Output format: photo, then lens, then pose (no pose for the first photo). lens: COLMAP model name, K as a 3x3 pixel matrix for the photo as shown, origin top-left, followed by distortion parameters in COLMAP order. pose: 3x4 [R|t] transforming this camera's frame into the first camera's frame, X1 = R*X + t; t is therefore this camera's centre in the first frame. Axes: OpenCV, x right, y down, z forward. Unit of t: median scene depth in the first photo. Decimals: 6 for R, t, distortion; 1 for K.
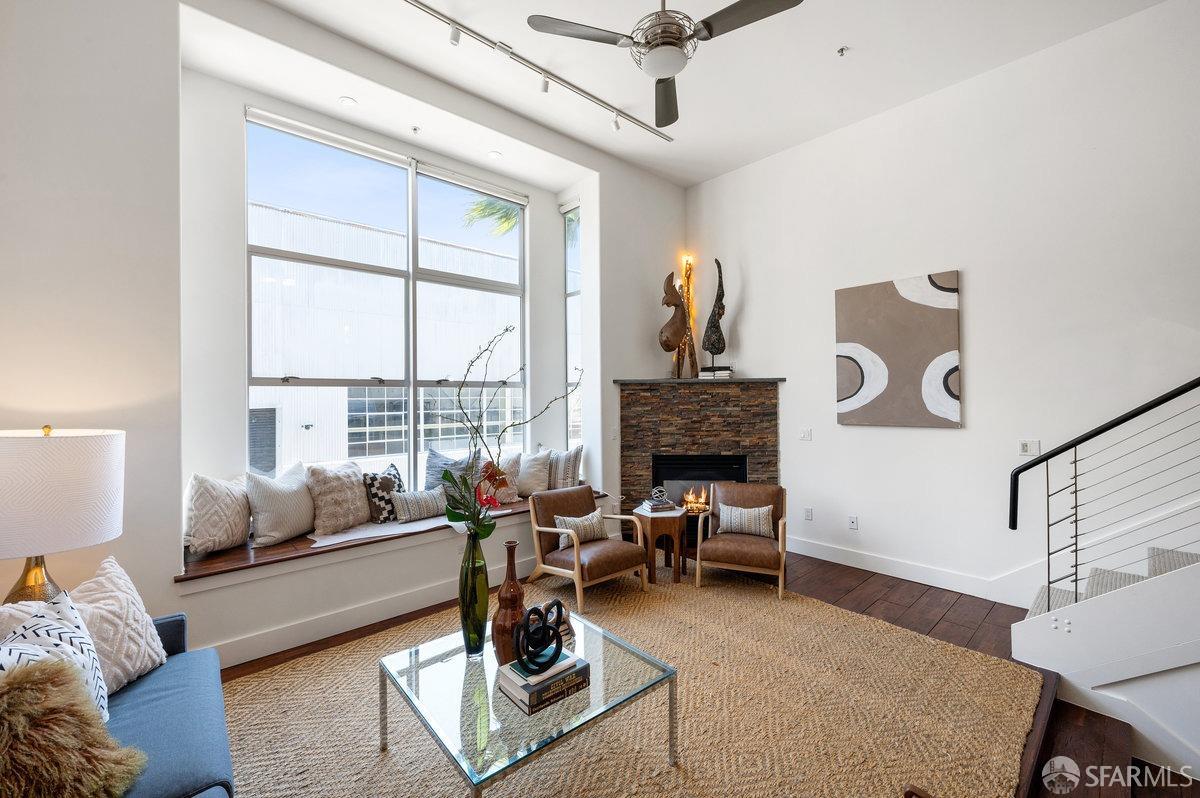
lens RADIAL K [[469.0, 0, 592.4], [0, 469.0, 394.6], [0, 0, 1]] dist [0.000309, 0.000036]
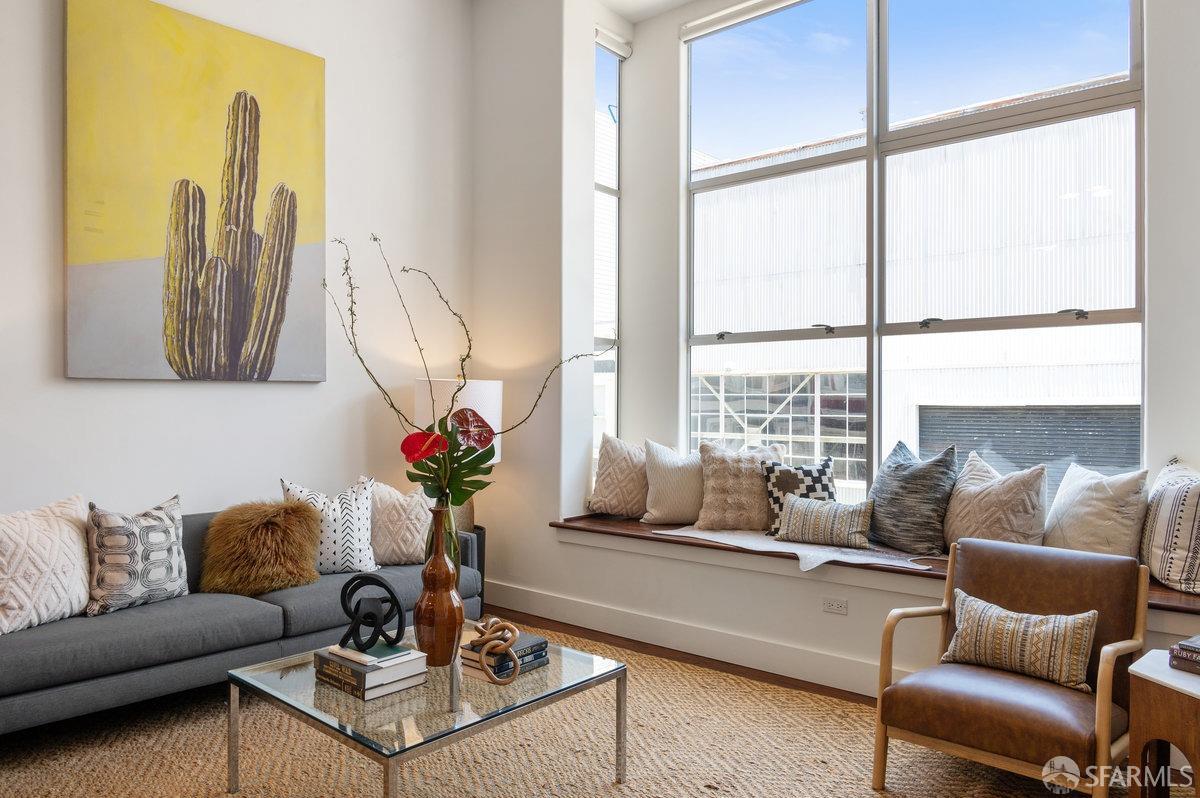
lens RADIAL K [[791.2, 0, 601.2], [0, 791.2, 406.0], [0, 0, 1]] dist [-0.004784, 0.000739]
pose [[0.125298, 0.008394, -0.992084, 0.559768], [-0.002101, 0.999964, 0.008196, 0.064946], [0.992117, 0.001058, 0.125311, 0.529133]]
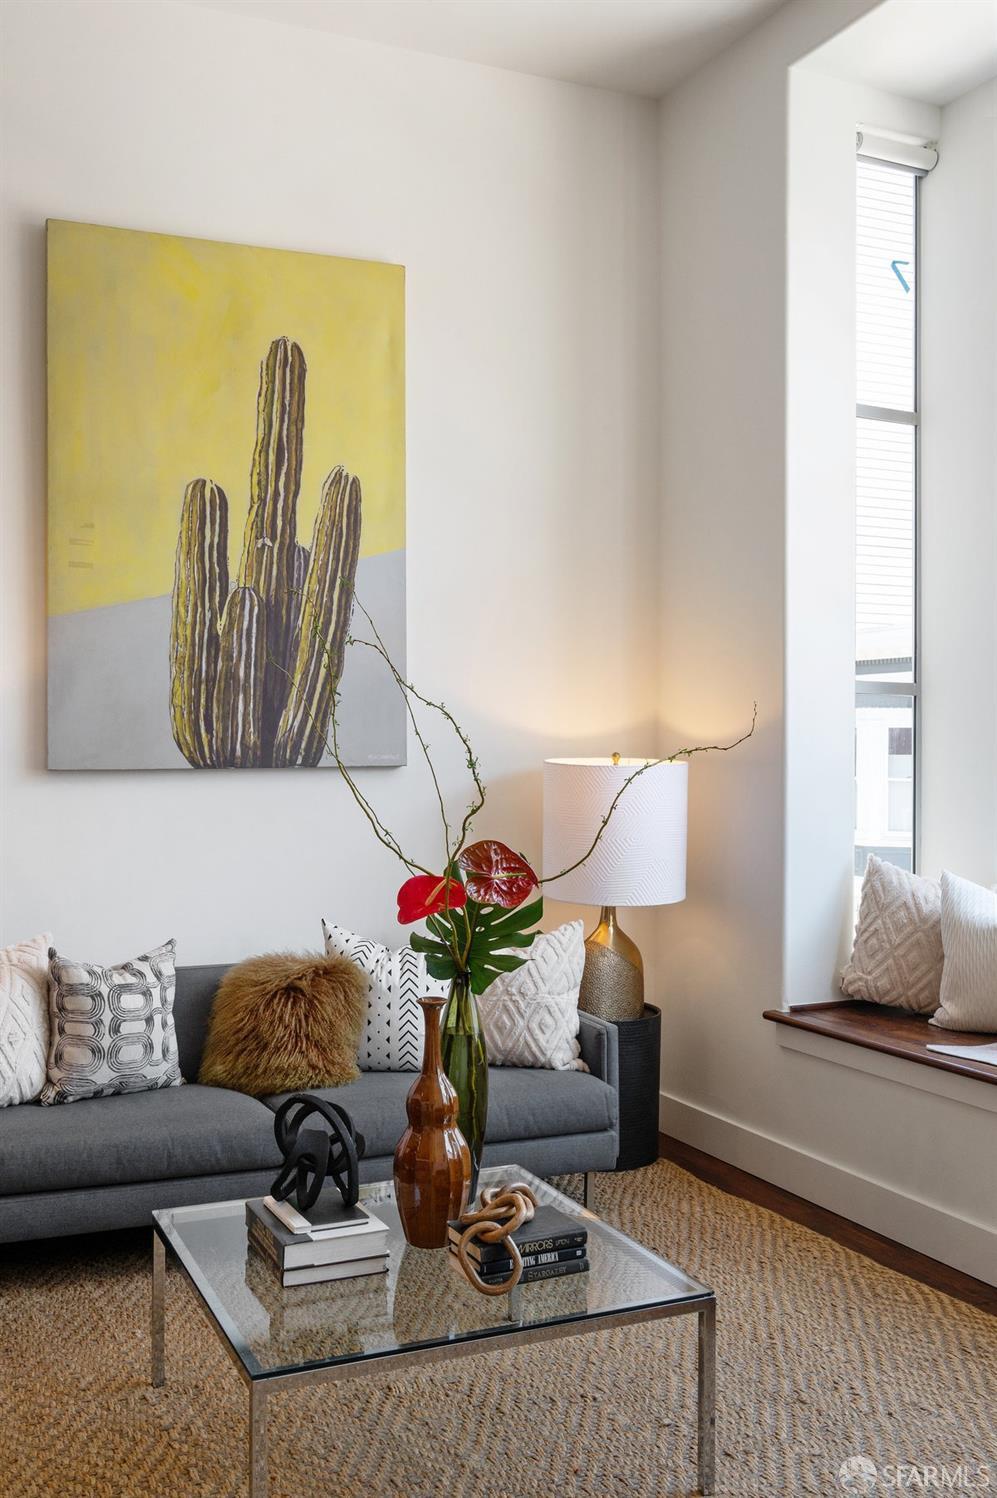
lens RADIAL K [[1410.5, 0, 494.6], [0, 1410.5, 730.7], [0, 0, 1]] dist [-0.004925, 0.001838]
pose [[-0.296608, -0.004939, -0.954987, 0.596884], [-0.000572, 0.999987, -0.004994, 0.018214], [0.954999, -0.000935, -0.296607, 0.724269]]
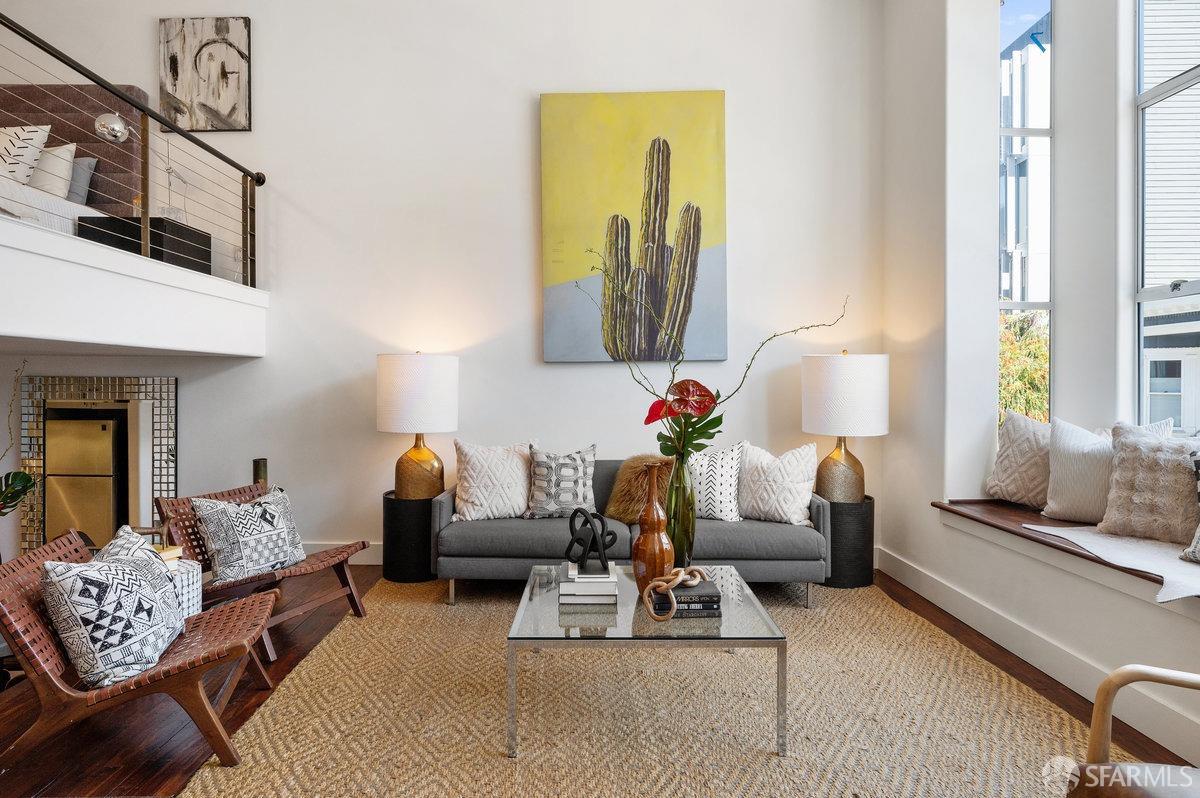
lens RADIAL K [[708.3, 0, 597.6], [0, 708.3, 385.9], [0, 0, 1]] dist [0.000177, 0.001124]
pose [[-0.661580, 0.009759, -0.749811, 0.452882], [0.005680, 0.999952, 0.008003, 0.072745], [0.749853, 0.001036, -0.661604, 0.884085]]
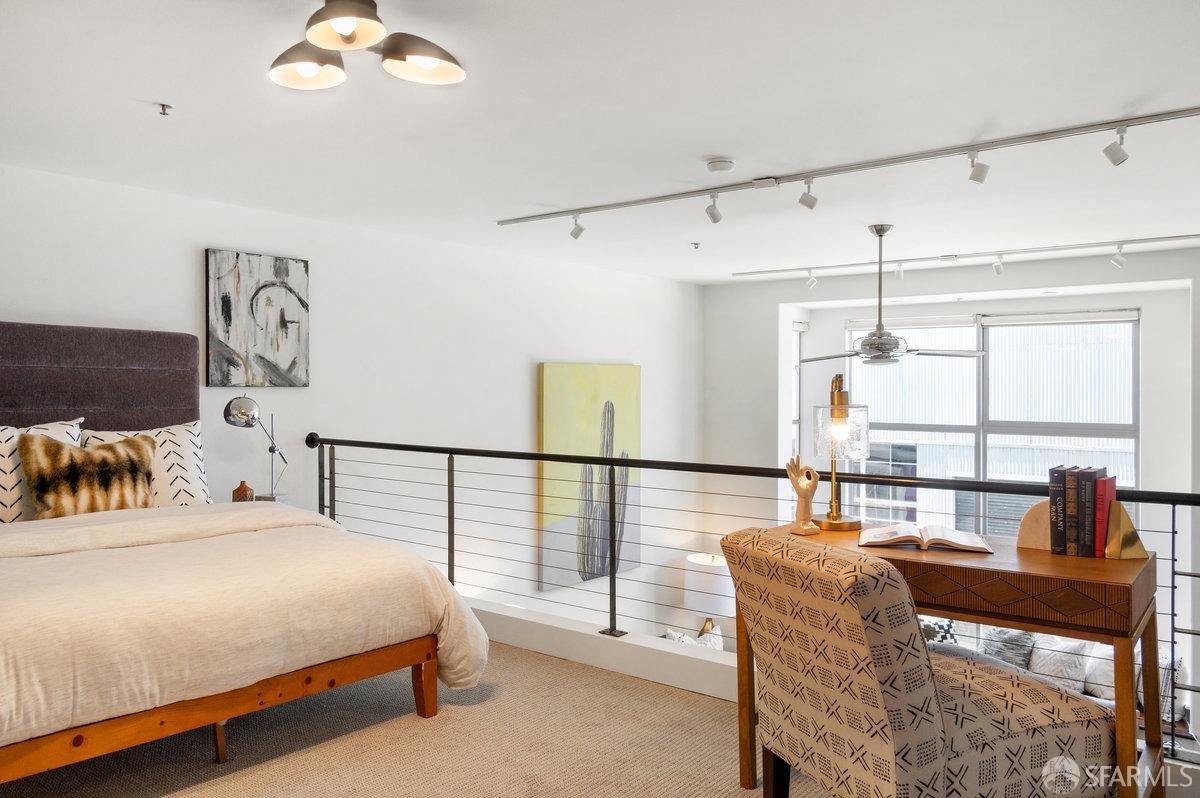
lens RADIAL K [[893.6, 0, 612.6], [0, 893.6, 391.1], [0, 0, 1]] dist [0.028158, -0.005776]
pose [[0.177115, 0.009923, -0.984140, 1.309992], [-0.007292, 0.999935, 0.008770, -0.341690], [0.984163, 0.005623, 0.177176, -0.089039]]
